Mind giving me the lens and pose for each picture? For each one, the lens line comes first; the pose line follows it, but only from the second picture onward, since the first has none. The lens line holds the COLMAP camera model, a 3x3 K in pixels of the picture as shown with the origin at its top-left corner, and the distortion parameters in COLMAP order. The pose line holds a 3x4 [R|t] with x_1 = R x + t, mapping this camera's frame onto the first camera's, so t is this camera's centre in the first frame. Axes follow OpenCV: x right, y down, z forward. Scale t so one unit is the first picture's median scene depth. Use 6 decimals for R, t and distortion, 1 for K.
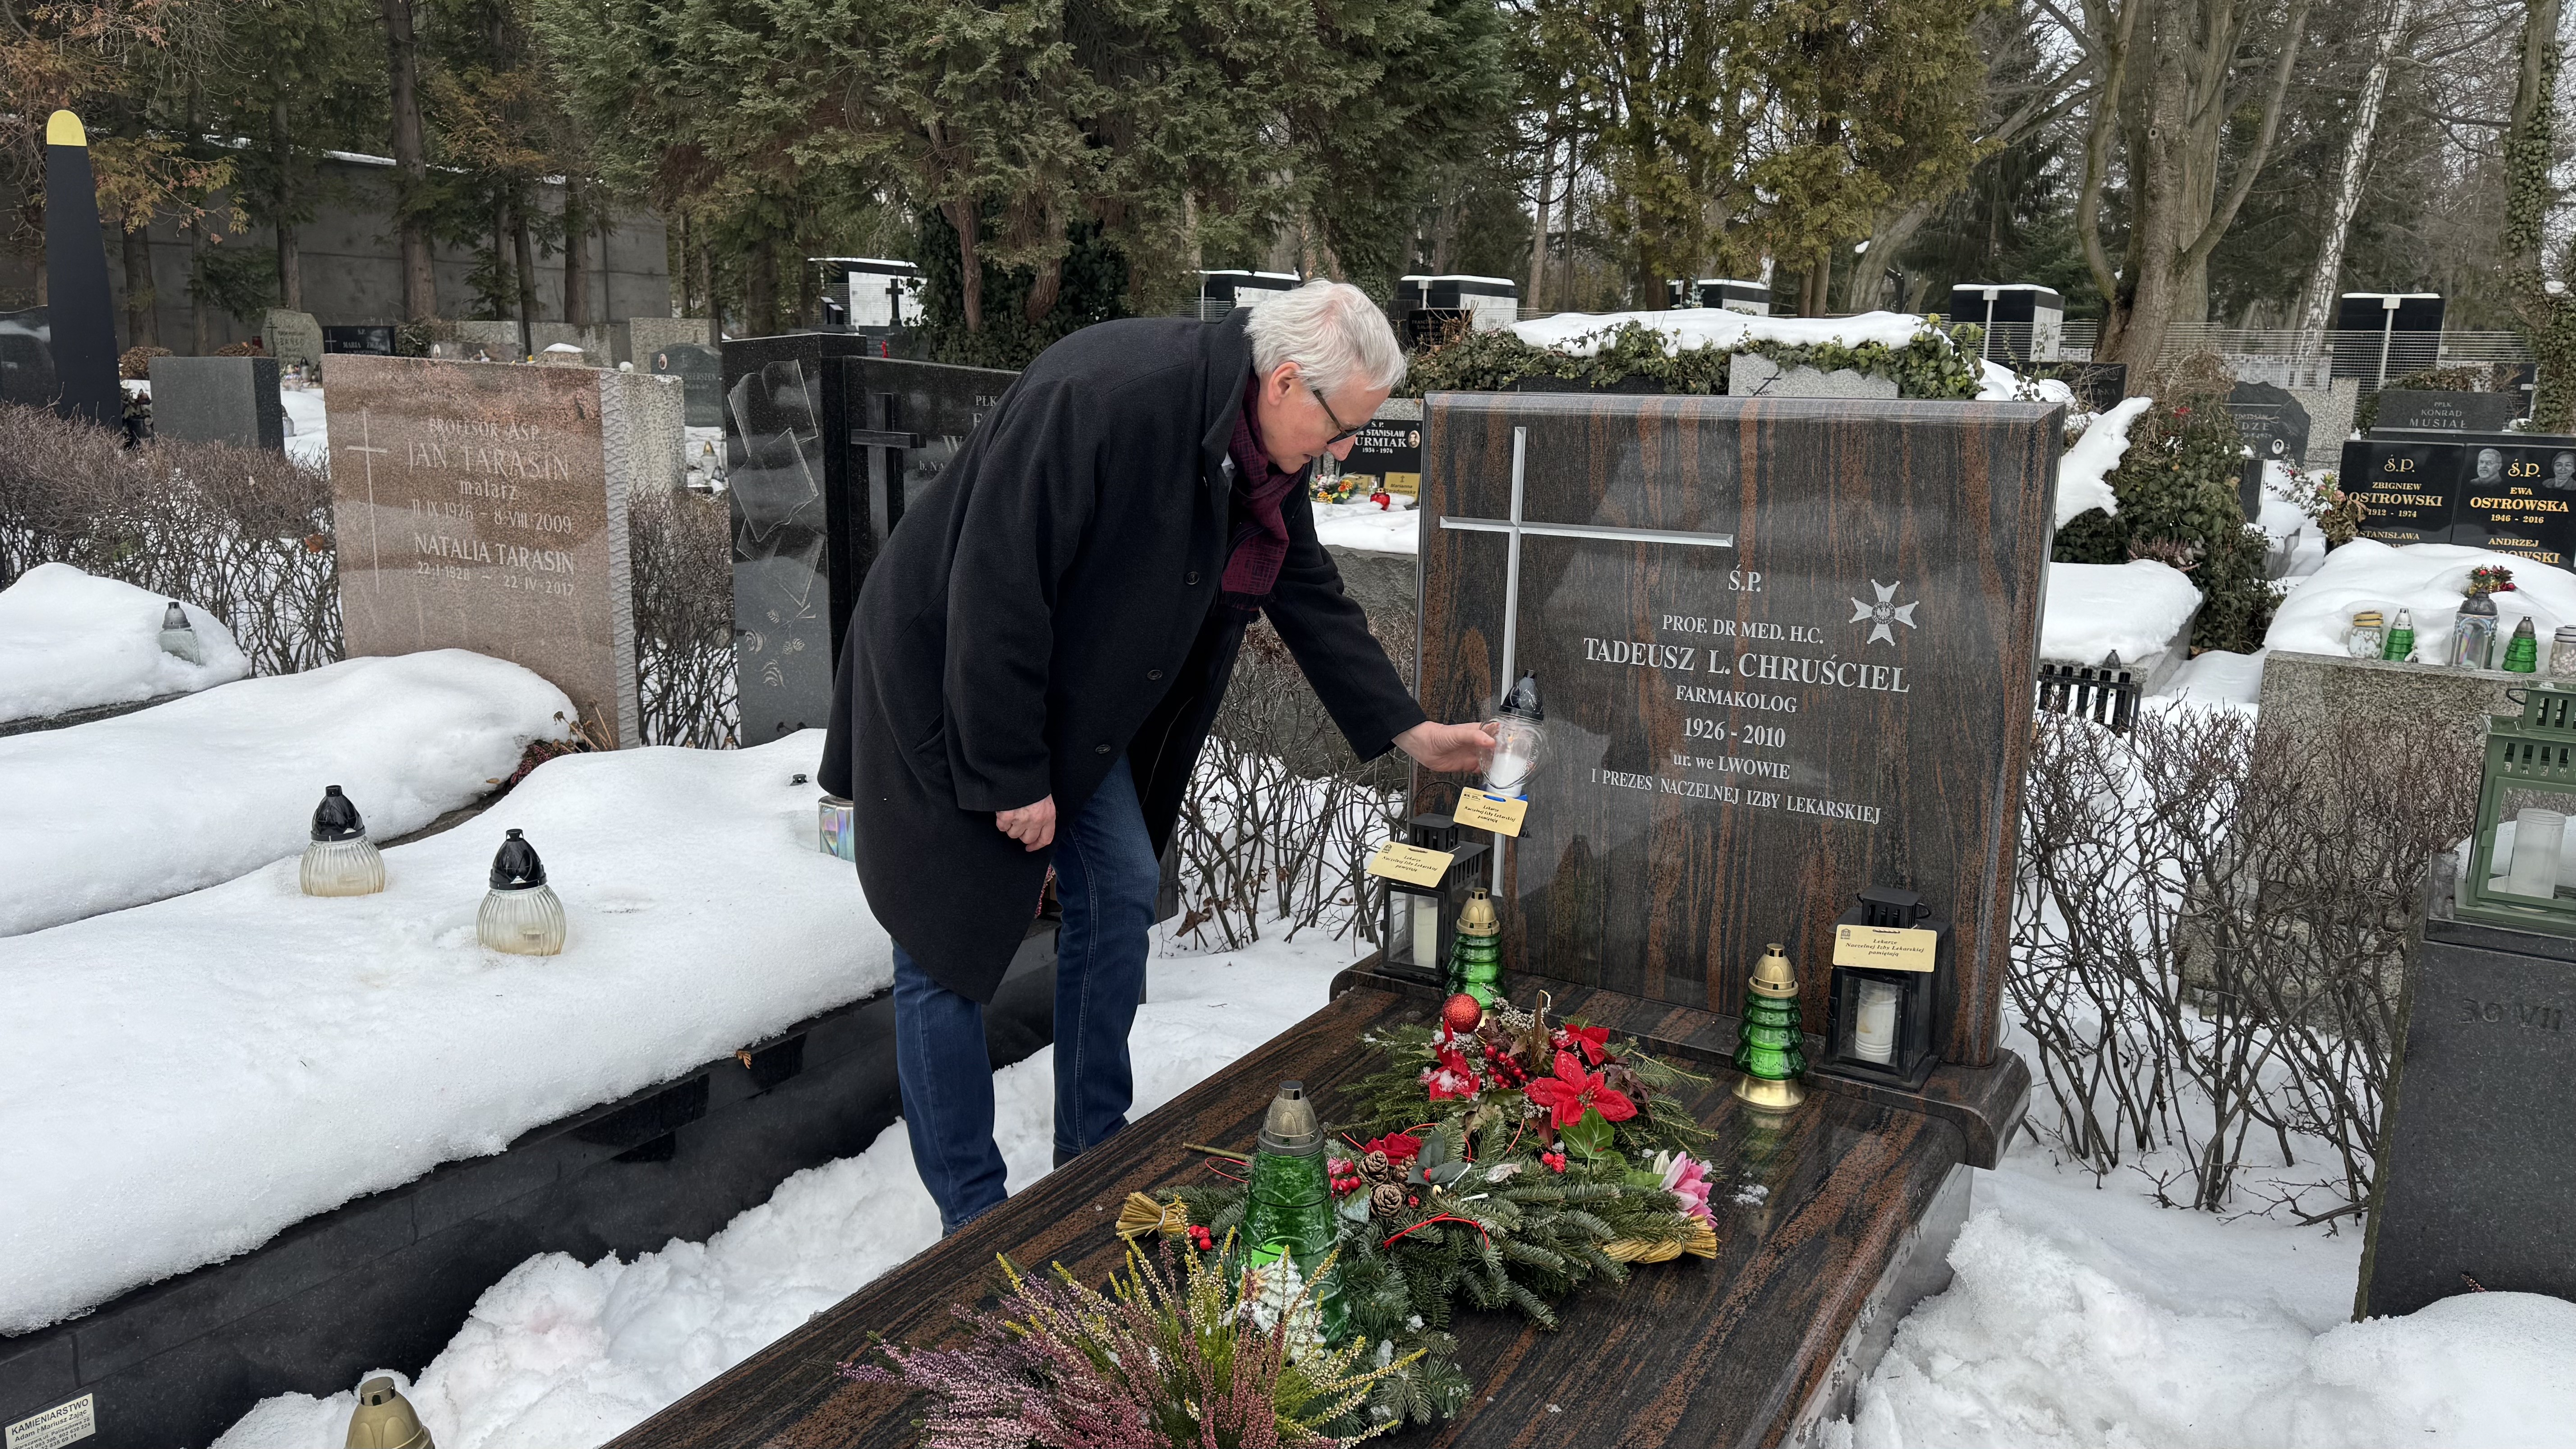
lens RADIAL K [[1831.9, 0, 1299.1], [0, 1831.9, 731.9], [0, 0, 1]] dist [0.066939, -0.083497]
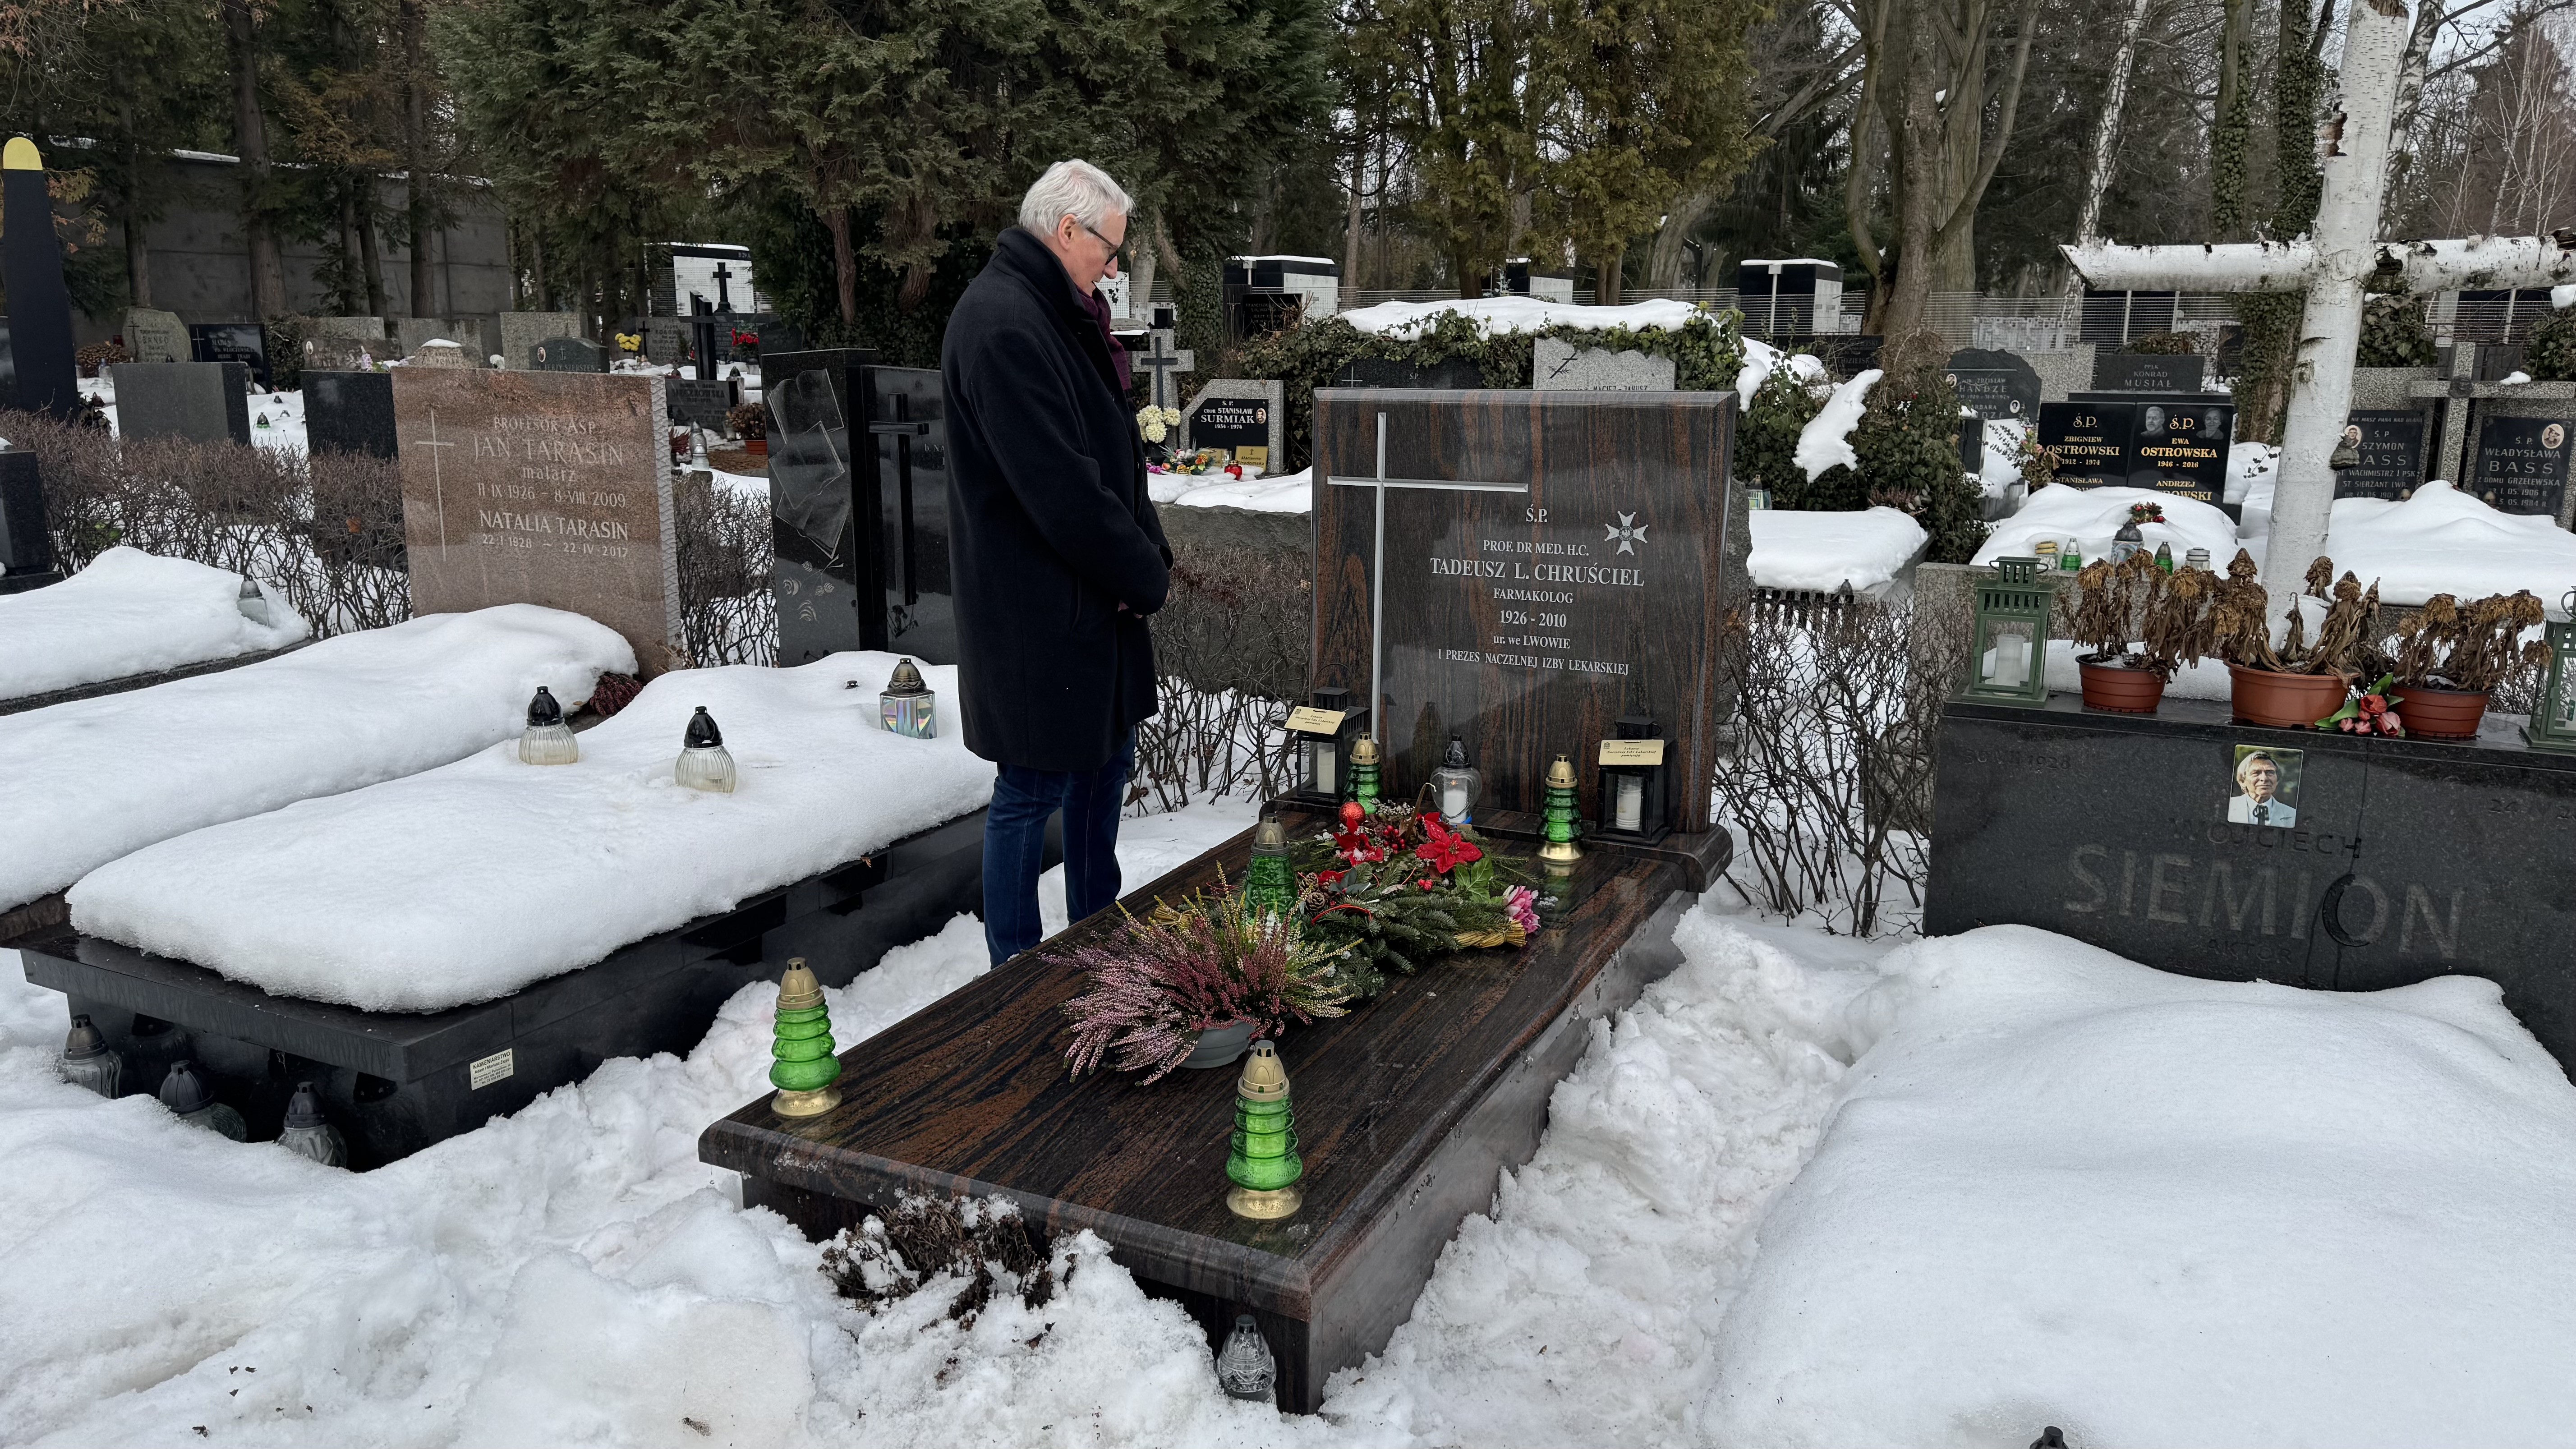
lens RADIAL K [[1843.6, 0, 1276.6], [0, 1843.6, 723.5], [0, 0, 1]] dist [0.067753, -0.068499]
pose [[0.996192, -0.033278, 0.080591, -0.030404], [0.032598, 0.999421, 0.009736, 0.021613], [-0.080868, -0.007072, 0.996700, -0.155444]]
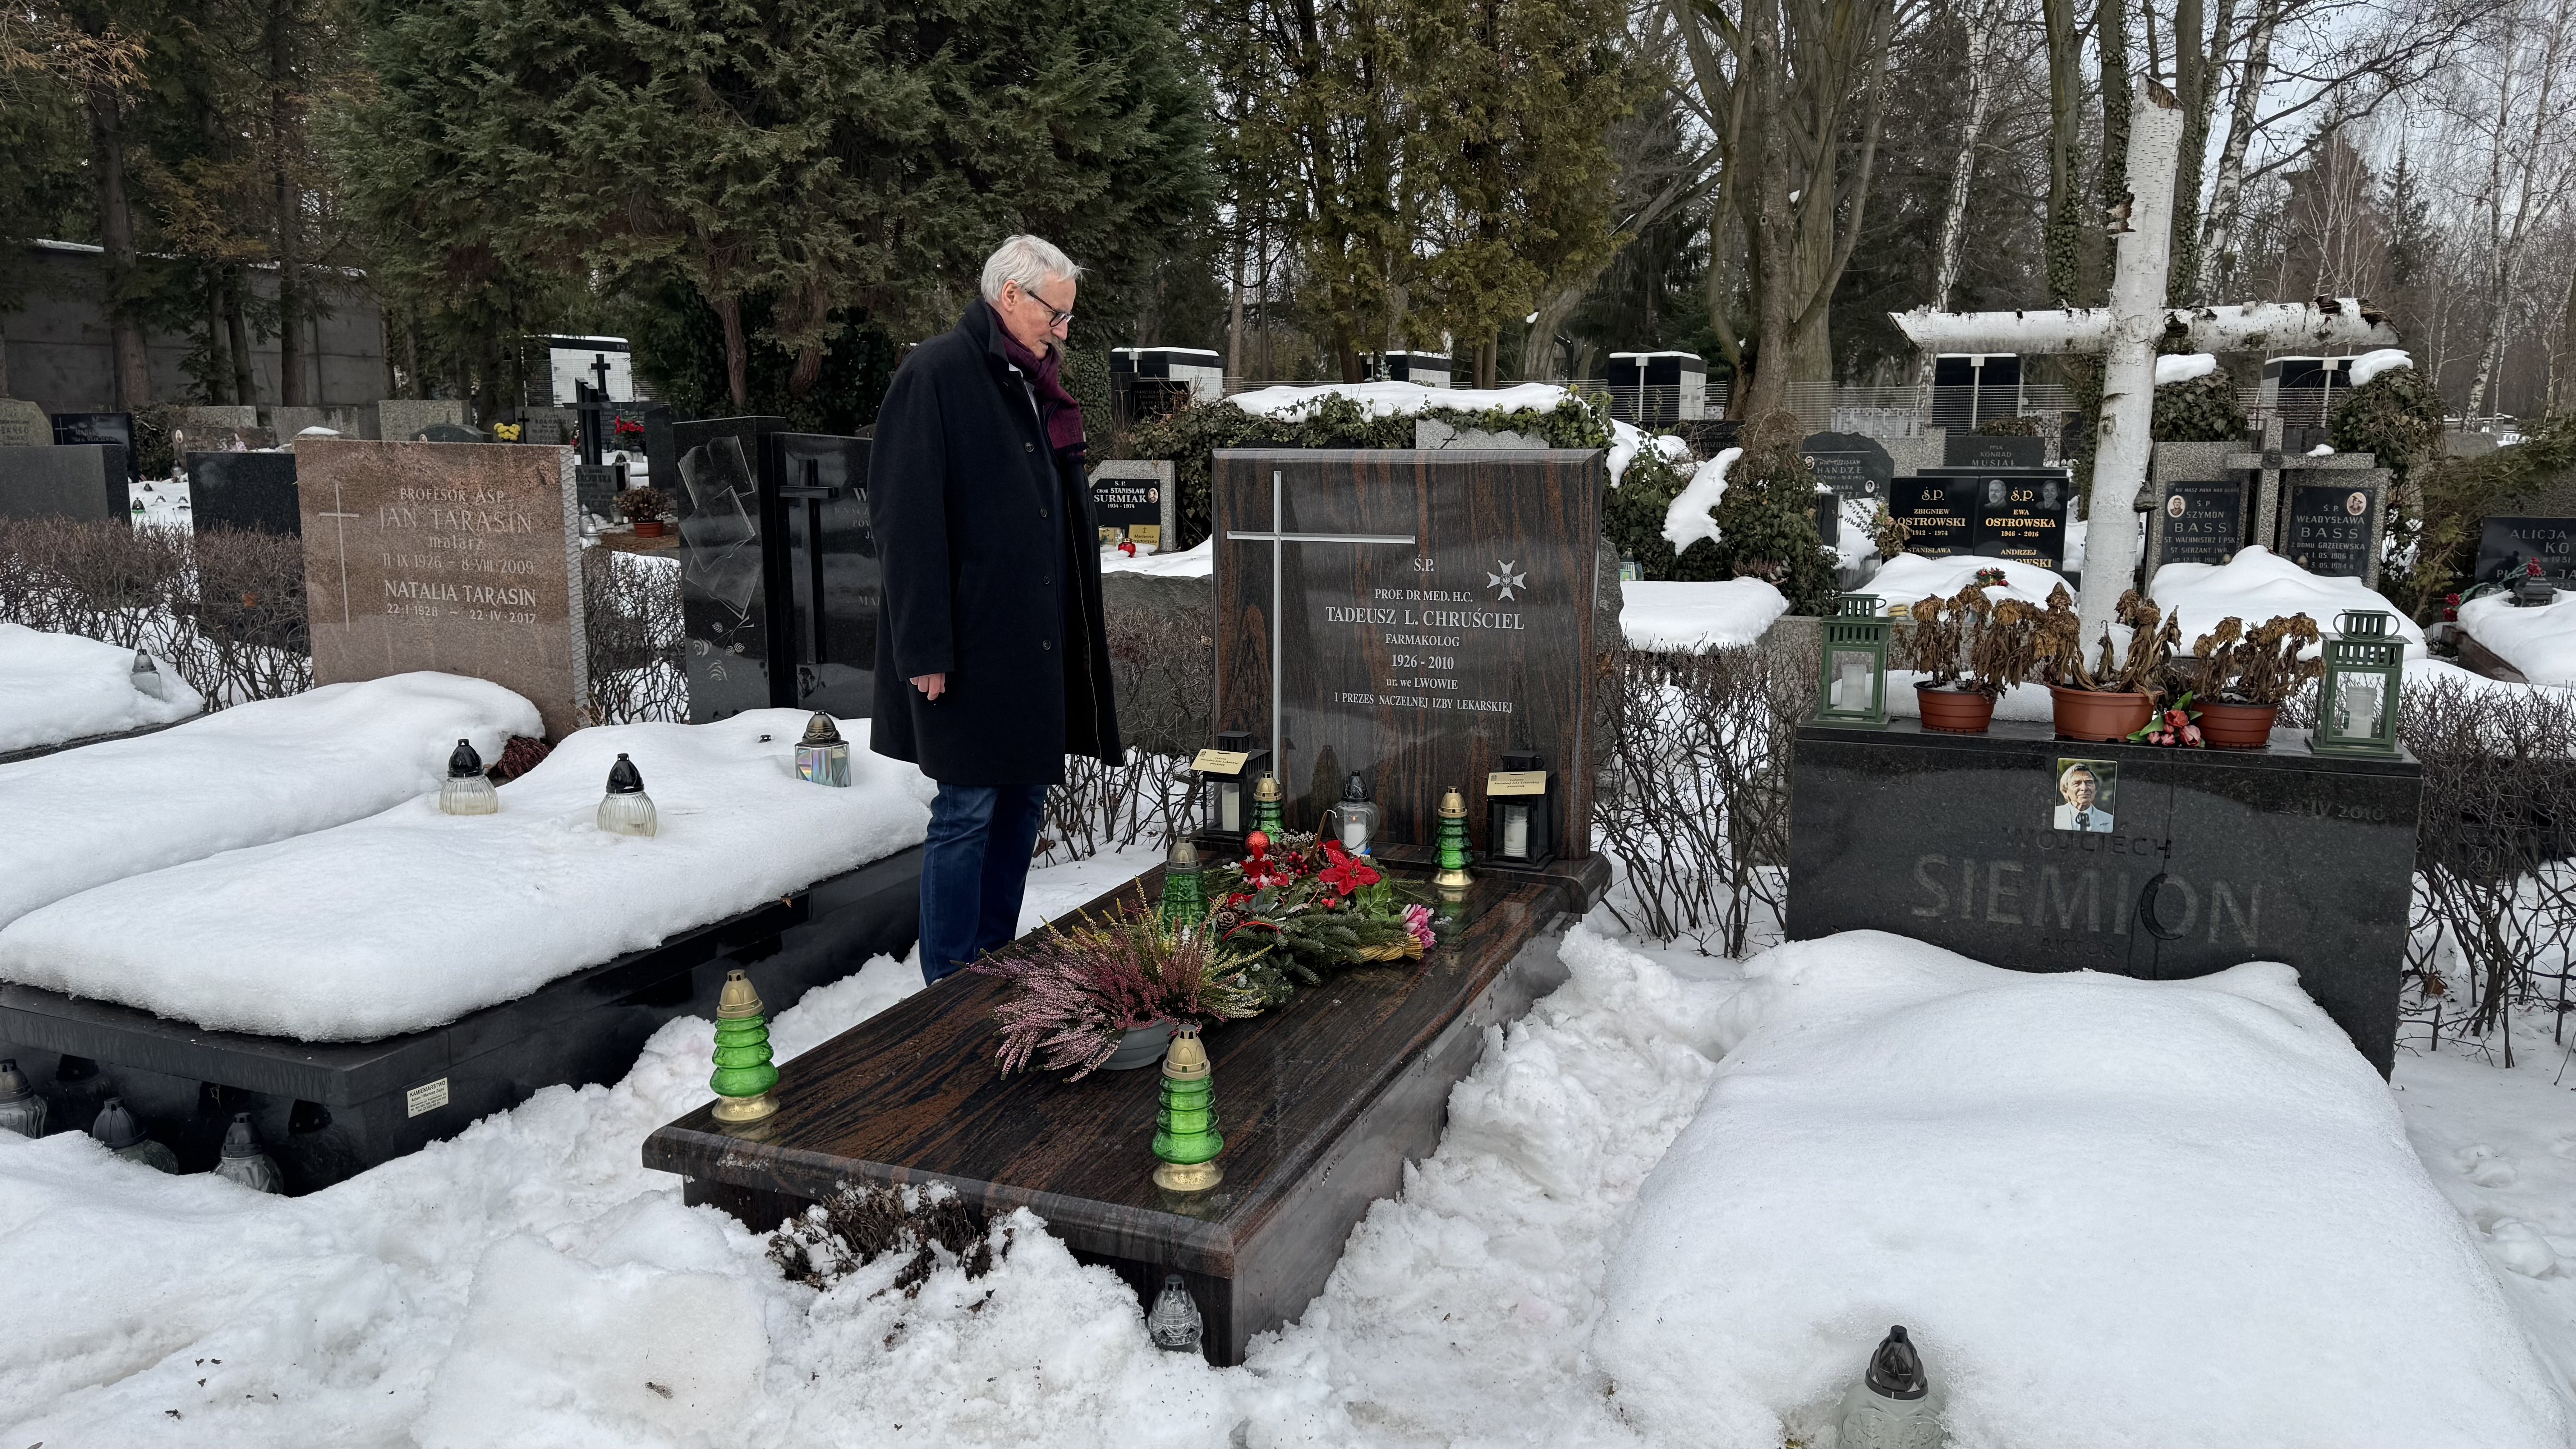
lens RADIAL K [[1840.0, 0, 1288.0], [0, 1840.0, 724.5], [0, 0, 1]] dist [0.103651, -0.142160]
pose [[0.987979, -0.043497, 0.148340, -0.038091], [0.049329, 0.998138, -0.035865, 0.035709], [-0.146503, 0.042751, 0.988286, -0.182129]]
